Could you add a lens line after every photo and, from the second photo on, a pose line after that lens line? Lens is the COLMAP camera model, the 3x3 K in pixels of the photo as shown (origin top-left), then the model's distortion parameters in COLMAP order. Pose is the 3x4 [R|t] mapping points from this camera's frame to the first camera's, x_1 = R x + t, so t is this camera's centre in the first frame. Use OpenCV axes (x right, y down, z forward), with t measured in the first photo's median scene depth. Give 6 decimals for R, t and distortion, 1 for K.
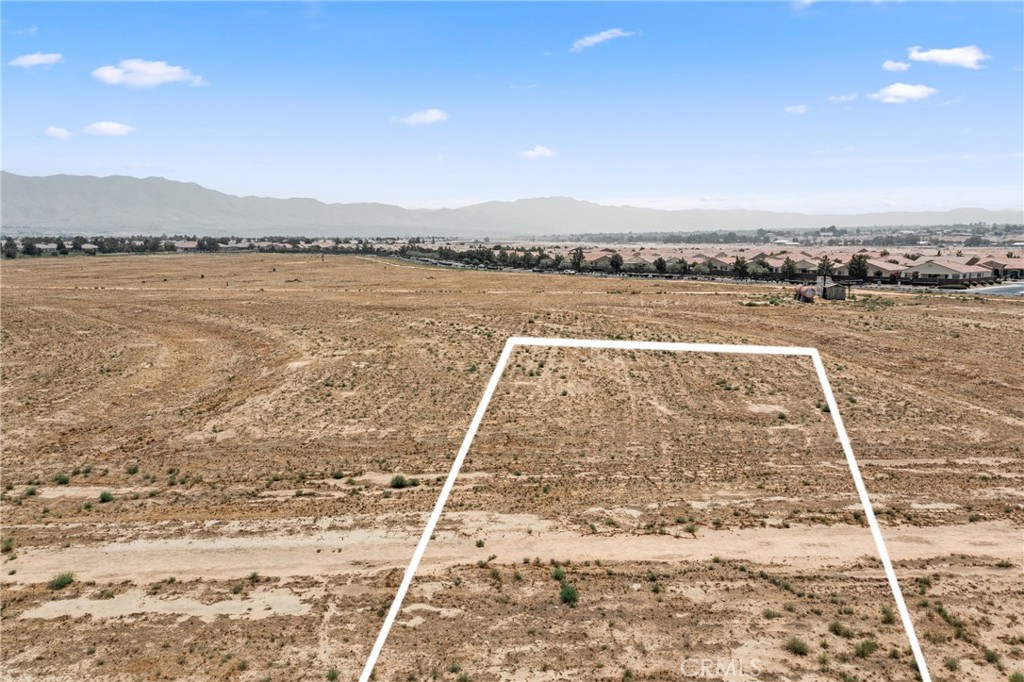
lens RADIAL K [[821.3, 0, 512.6], [0, 821.3, 339.2], [0, 0, 1]] dist [-0.001513, 0.001925]
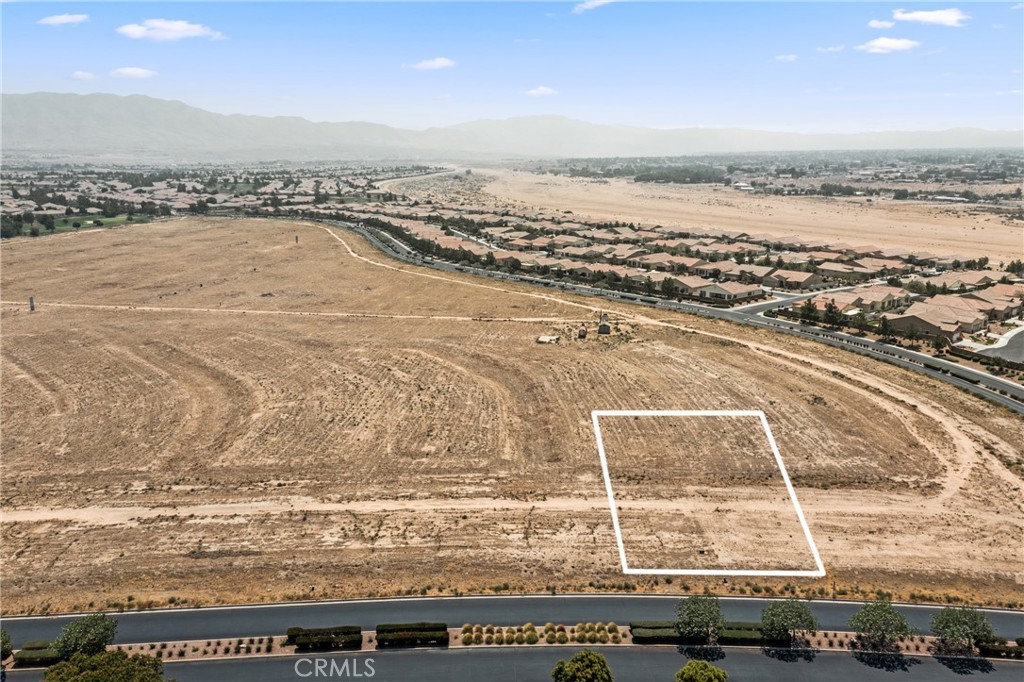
lens RADIAL K [[821.3, 0, 508.2], [0, 821.3, 344.1], [0, 0, 1]] dist [-0.001513, 0.001925]
pose [[0.999991, 0.000554, 0.004299, 0.750698], [-0.000994, 0.994684, 0.102967, -0.714044], [-0.004219, -0.102970, 0.994675, -2.189000]]
